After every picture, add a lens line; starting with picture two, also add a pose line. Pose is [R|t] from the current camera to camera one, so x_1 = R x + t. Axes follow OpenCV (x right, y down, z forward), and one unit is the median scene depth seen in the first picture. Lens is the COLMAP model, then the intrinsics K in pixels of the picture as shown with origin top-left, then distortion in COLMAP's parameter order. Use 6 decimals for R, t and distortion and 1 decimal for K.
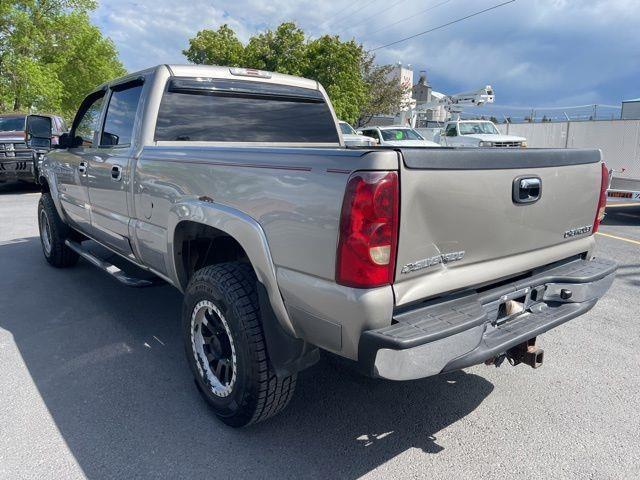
lens RADIAL K [[475.6, 0, 327.1], [0, 475.6, 239.3], [0, 0, 1]] dist [0.073960, -0.100177]
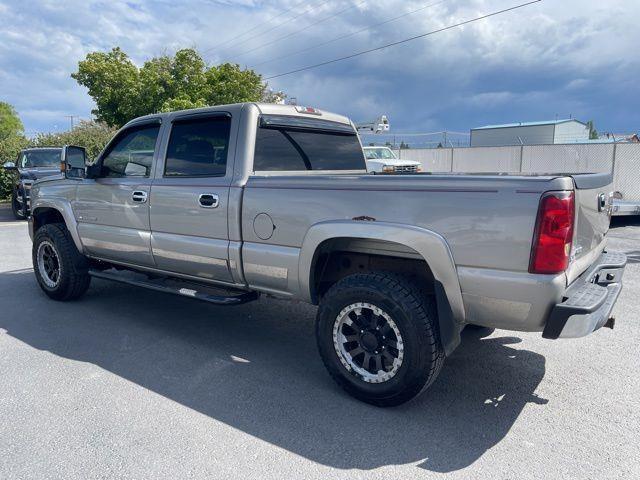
lens RADIAL K [[475.6, 0, 327.1], [0, 475.6, 239.3], [0, 0, 1]] dist [0.073960, -0.100177]
pose [[0.967271, -0.049189, 0.248931, -0.406925], [0.061211, 0.997291, -0.040781, 0.008451], [-0.246251, 0.054684, 0.967662, -0.093764]]
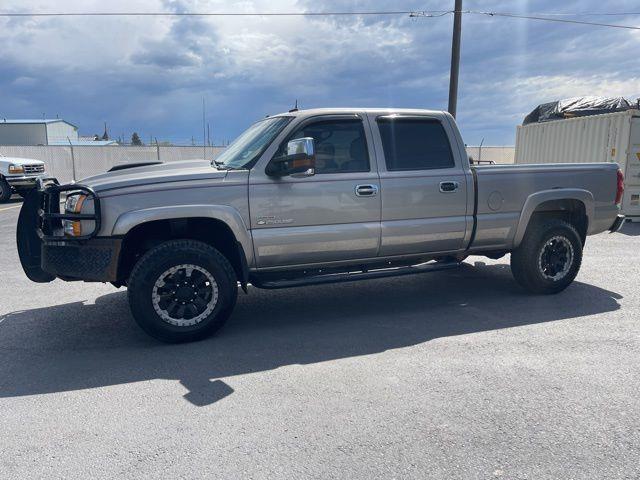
lens RADIAL K [[476.3, 0, 324.0], [0, 476.3, 233.1], [0, 0, 1]] dist [0.078880, -0.110385]
pose [[0.304501, -0.148259, 0.940903, -1.669518], [0.203041, 0.975212, 0.087955, -0.182134], [-0.930620, 0.164260, 0.327056, 0.815043]]
